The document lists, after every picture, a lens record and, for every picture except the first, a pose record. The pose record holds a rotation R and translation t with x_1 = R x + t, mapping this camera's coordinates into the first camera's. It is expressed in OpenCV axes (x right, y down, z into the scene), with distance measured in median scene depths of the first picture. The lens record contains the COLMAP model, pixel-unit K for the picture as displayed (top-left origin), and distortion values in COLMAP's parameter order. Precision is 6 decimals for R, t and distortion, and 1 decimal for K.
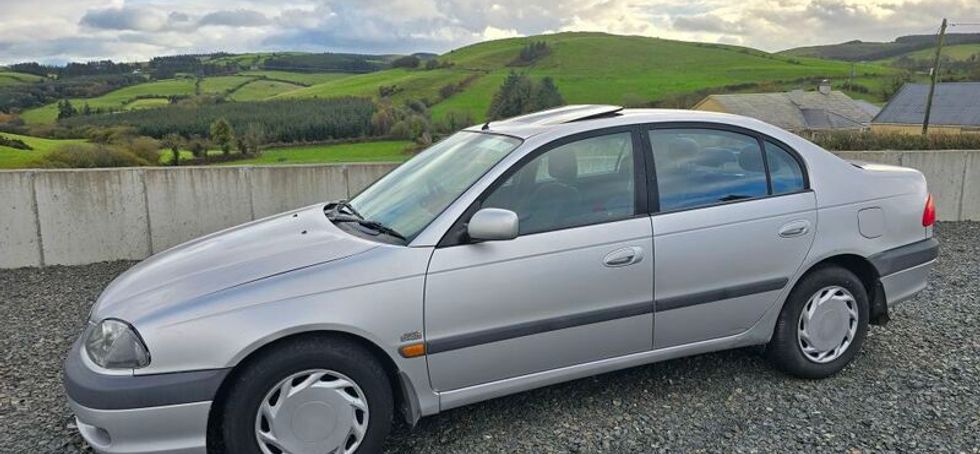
lens RADIAL K [[659.9, 0, 501.8], [0, 659.9, 236.5], [0, 0, 1]] dist [0.056824, -0.047421]
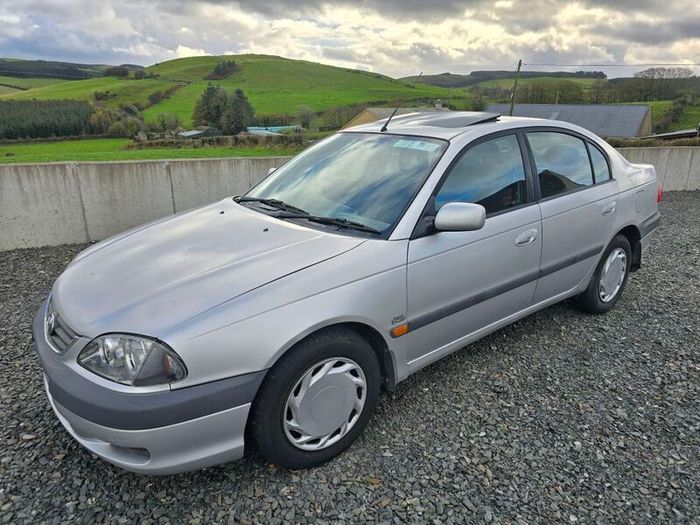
lens RADIAL K [[471.0, 0, 351.4], [0, 471.0, 269.8], [0, 0, 1]] dist [0.058549, -0.049869]
pose [[0.956212, -0.071519, 0.283801, -0.183159], [0.036132, 0.991113, 0.128025, -0.016594], [-0.290435, -0.112165, 0.950298, 0.109265]]
